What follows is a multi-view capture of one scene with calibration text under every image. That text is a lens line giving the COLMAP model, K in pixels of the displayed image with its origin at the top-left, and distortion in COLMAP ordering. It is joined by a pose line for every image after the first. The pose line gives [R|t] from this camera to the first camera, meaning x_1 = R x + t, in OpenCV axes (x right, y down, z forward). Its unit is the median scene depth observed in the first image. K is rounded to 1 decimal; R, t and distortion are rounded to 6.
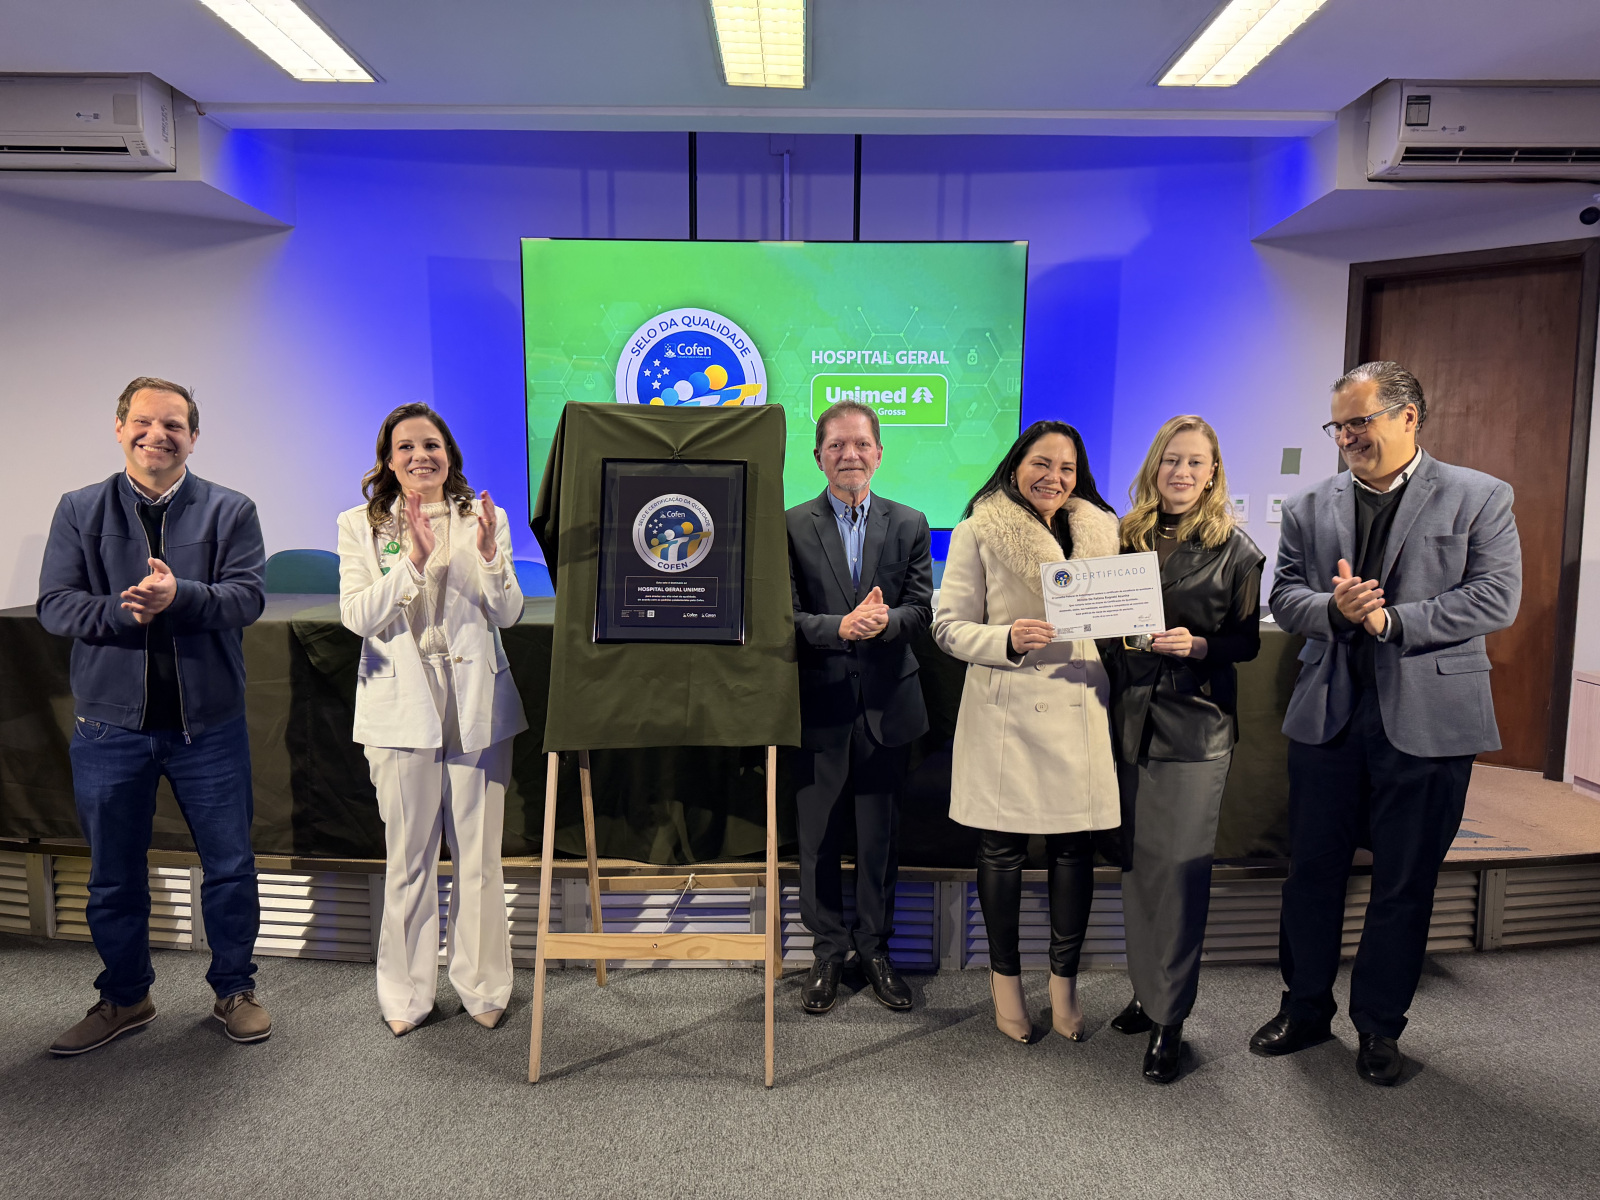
lens RADIAL K [[1133.7, 0, 793.7], [0, 1133.7, 603.6], [0, 0, 1]] dist [0.041157, -0.046167]
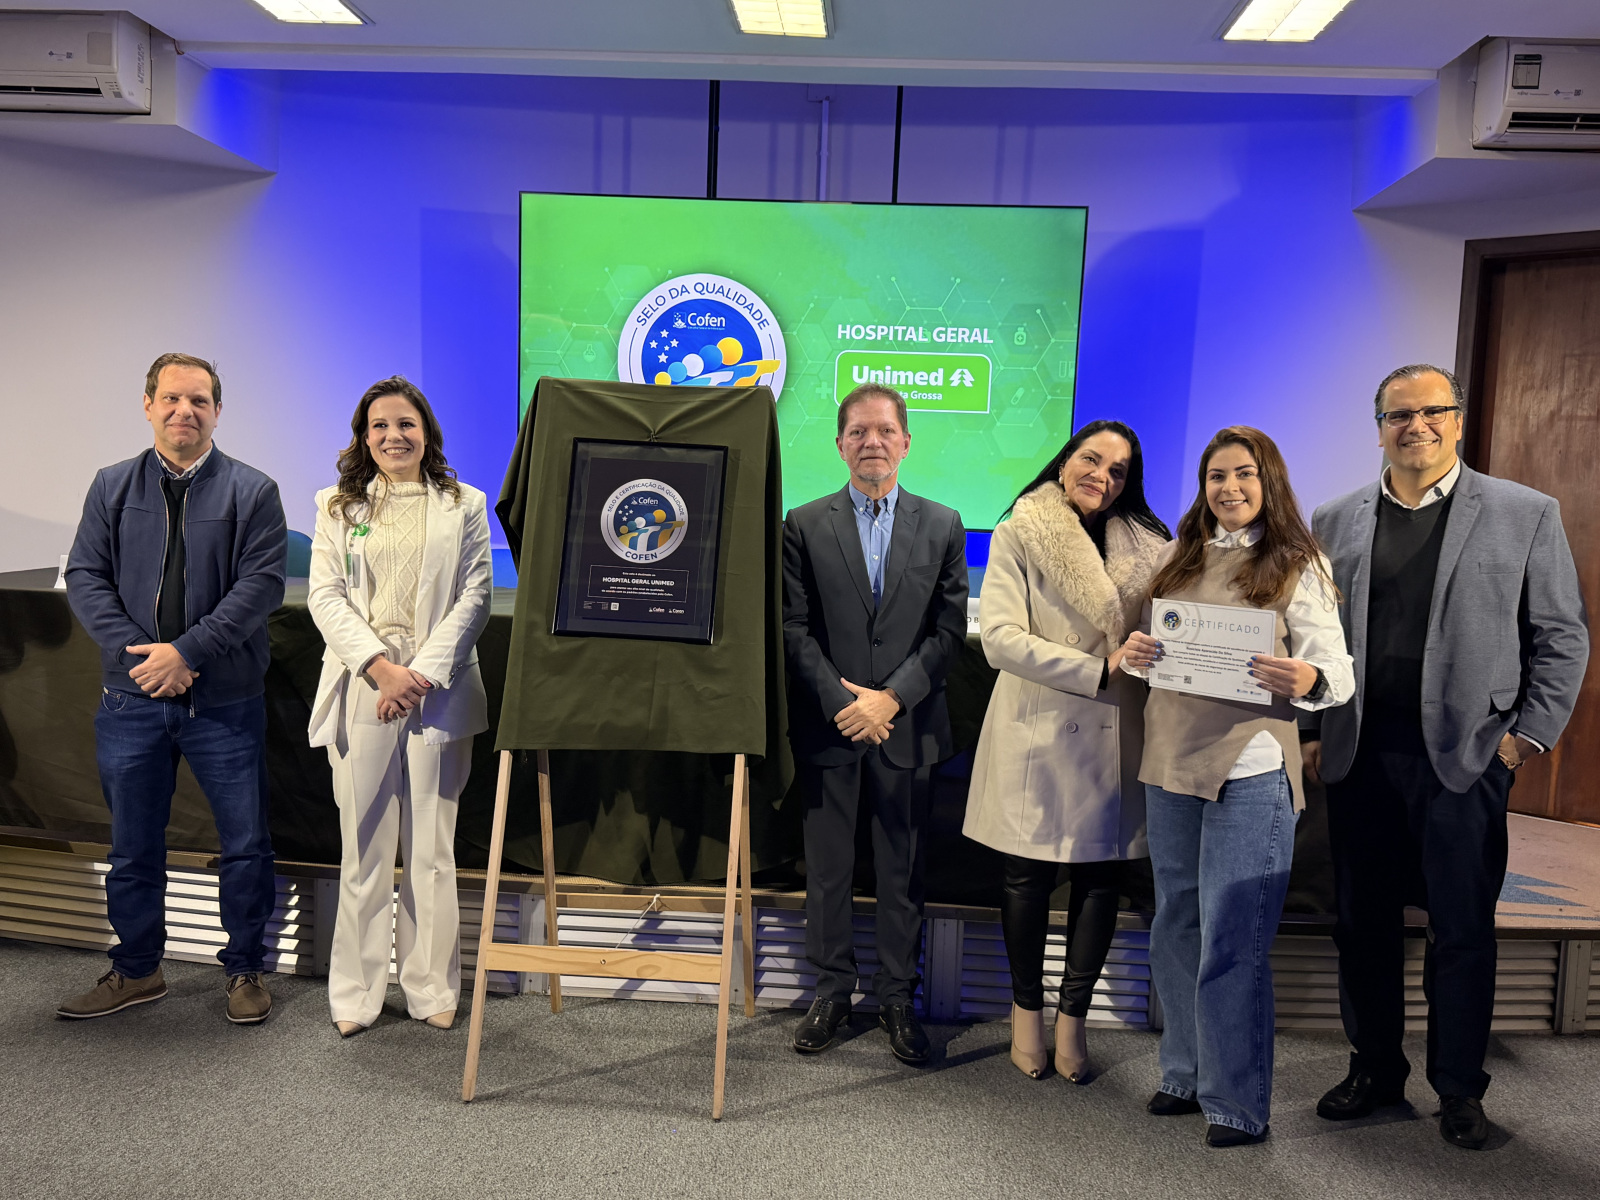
lens RADIAL K [[1381.0, 0, 793.4], [0, 1381.0, 596.4], [0, 0, 1]] dist [0.056698, -0.078762]
pose [[0.997439, 0.038197, -0.060467, 0.066879], [-0.039199, 0.999112, -0.015466, 0.009455], [0.059823, 0.017797, 0.998050, -0.095005]]
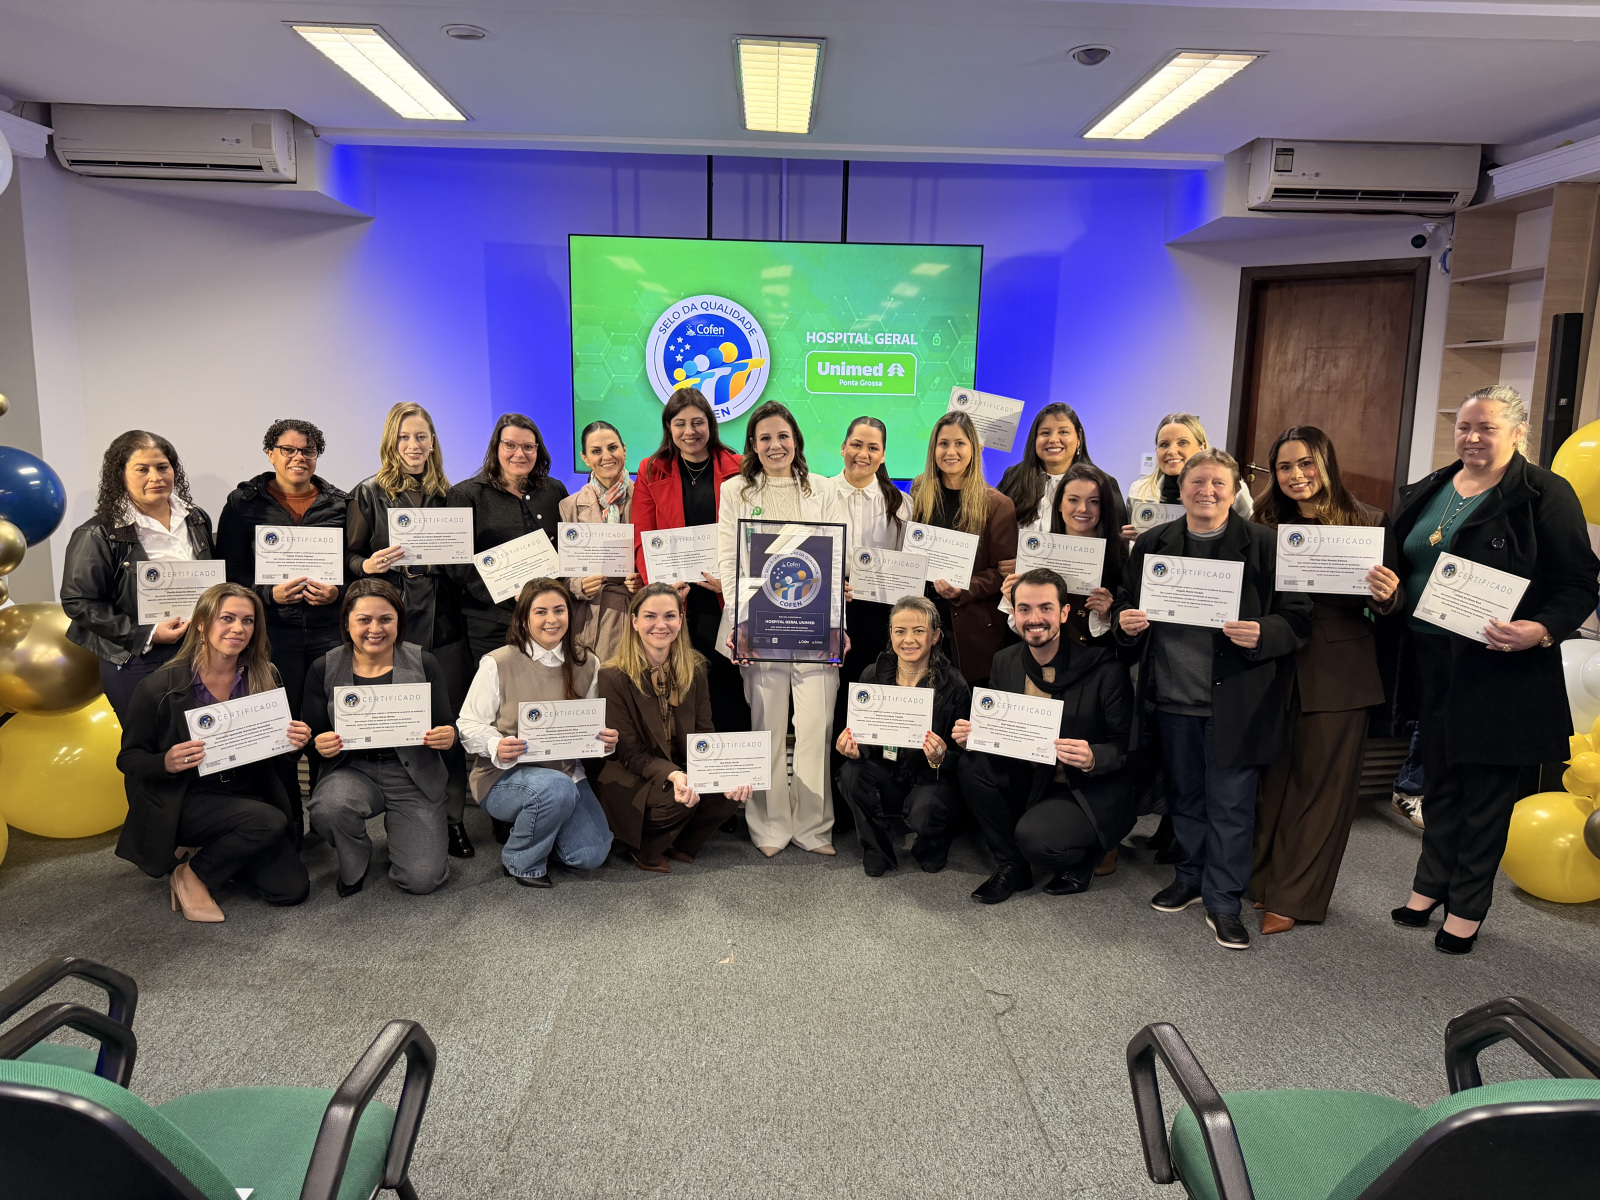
lens RADIAL K [[1153.2, 0, 800.4], [0, 1153.2, 600.0], [0, 0, 1]] dist [0.078115, -0.121100]
pose [[0.999289, 0.008315, 0.036768, -0.042188], [-0.010626, 0.997951, 0.063096, -0.015141], [-0.036168, -0.063442, 0.997330, -0.327410]]
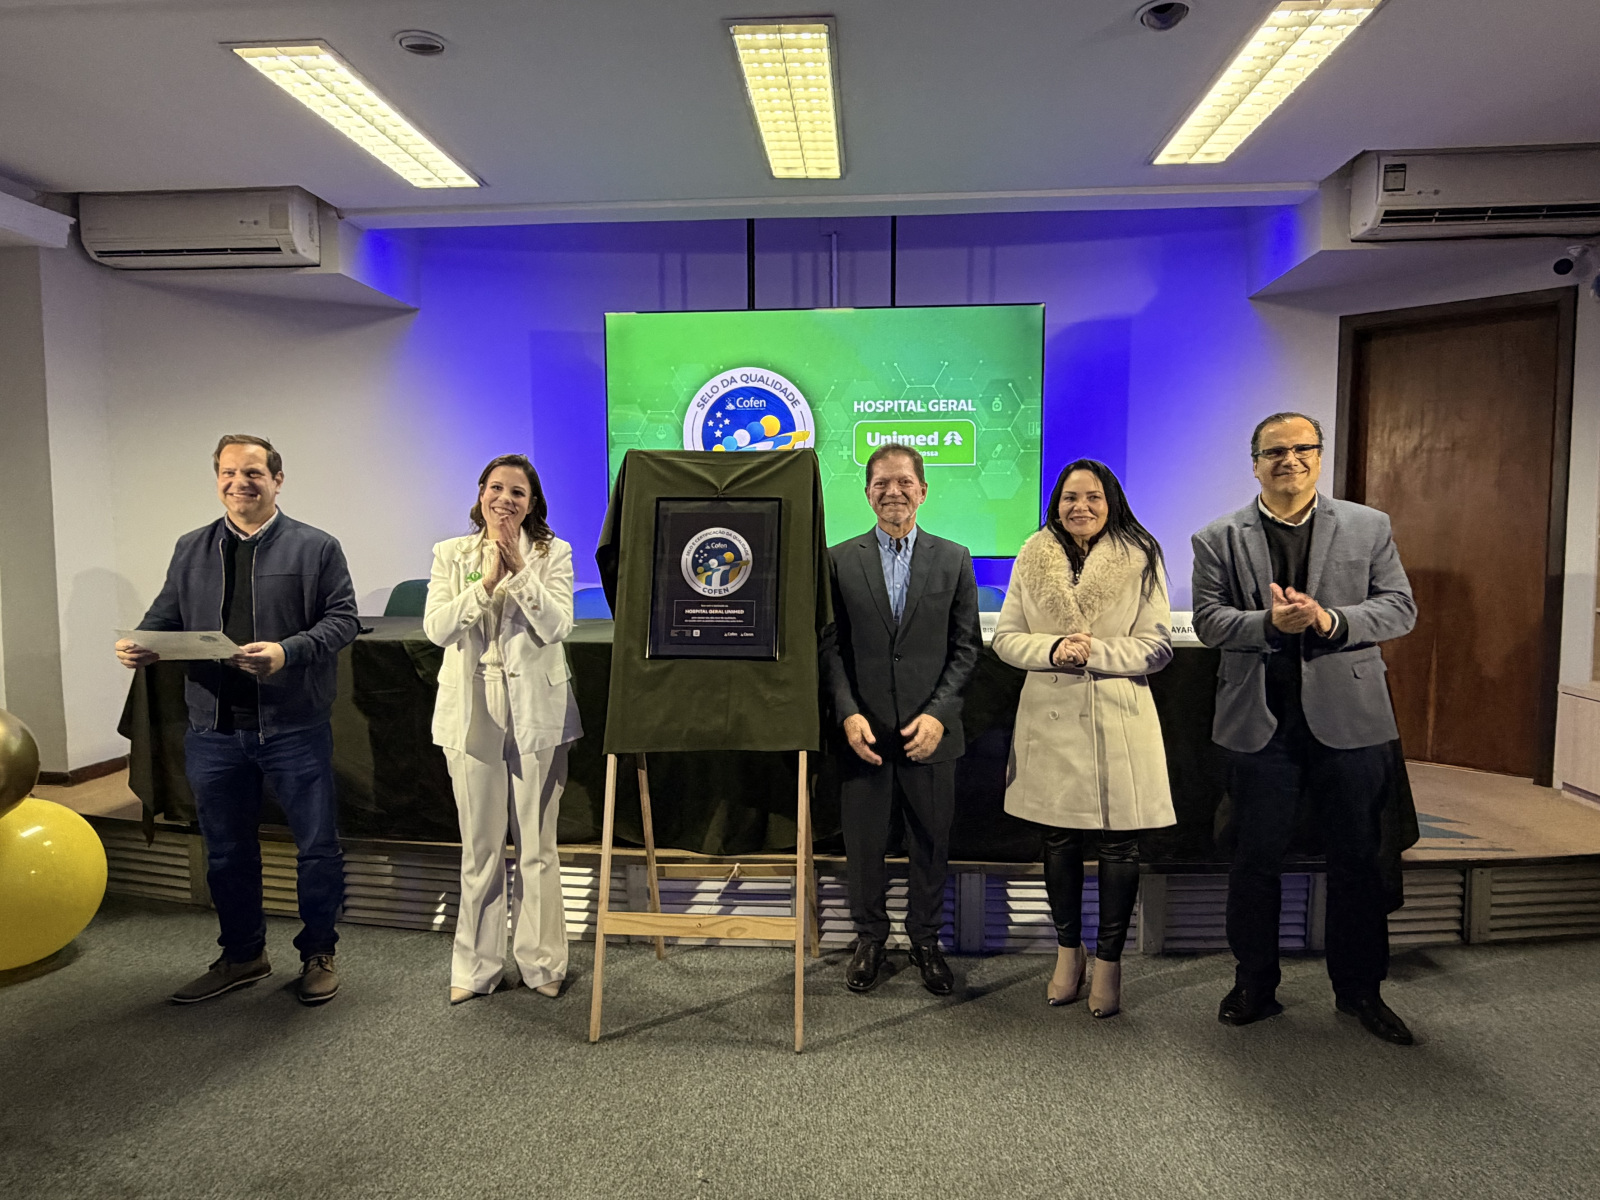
lens RADIAL K [[1001.4, 0, 790.2], [0, 1001.4, 593.4], [0, 0, 1]] dist [-0.017349, 0.019904]
pose [[0.997010, -0.004899, -0.077116, 0.034952], [0.002532, 0.999523, -0.030767, 0.000257], [0.077230, 0.030480, 0.996547, 0.002793]]
